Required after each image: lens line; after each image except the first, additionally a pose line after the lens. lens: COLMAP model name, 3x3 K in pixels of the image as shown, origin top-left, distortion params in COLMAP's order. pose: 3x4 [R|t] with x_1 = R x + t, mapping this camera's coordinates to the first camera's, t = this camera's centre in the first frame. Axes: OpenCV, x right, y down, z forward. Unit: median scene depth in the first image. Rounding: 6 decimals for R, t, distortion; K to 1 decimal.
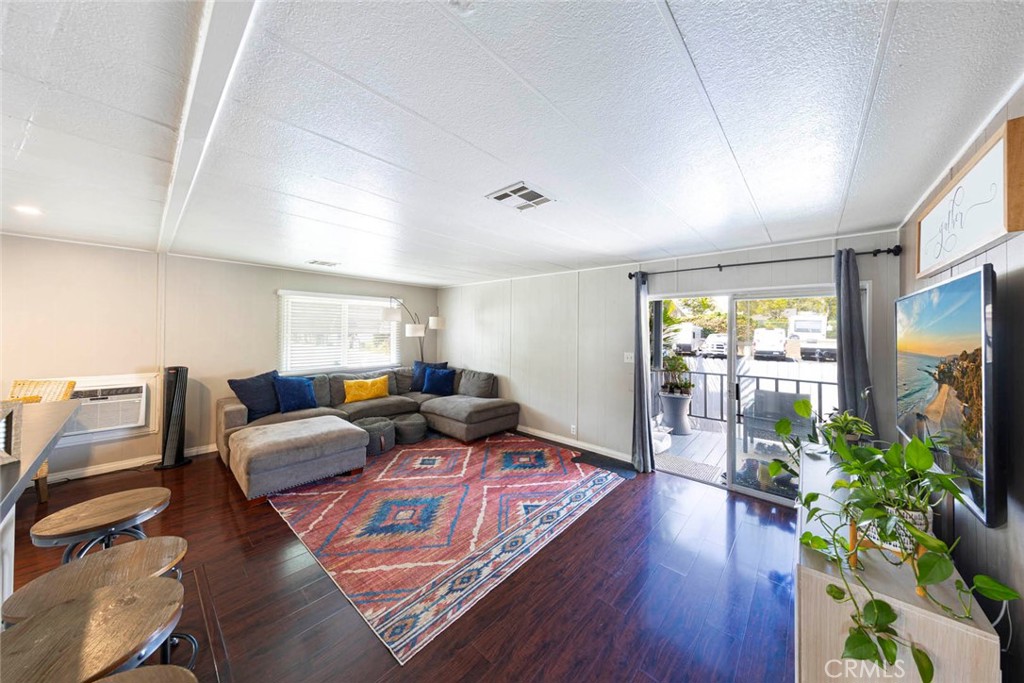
lens RADIAL K [[323.6, 0, 521.5], [0, 323.6, 321.3], [0, 0, 1]] dist [0.013082, -0.000036]
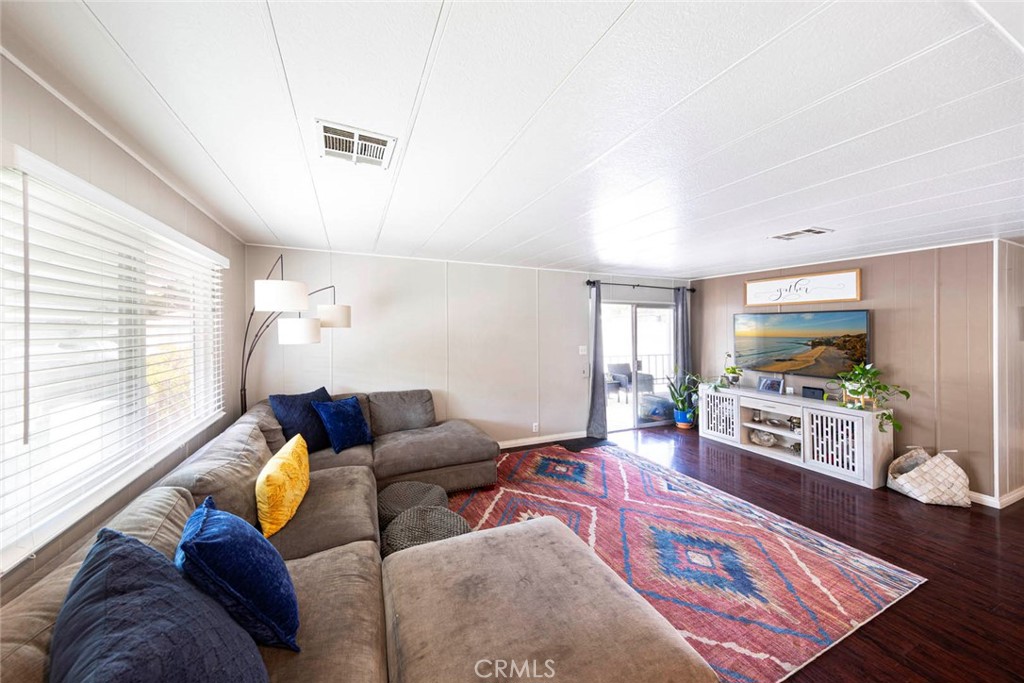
lens RADIAL K [[323.6, 0, 514.5], [0, 323.6, 325.2], [0, 0, 1]] dist [0.013082, -0.000036]
pose [[0.449805, -0.001217, 0.893126, -1.191835], [-0.028211, 0.999481, 0.015570, 0.010794], [-0.892681, -0.032199, 0.449537, 0.979599]]
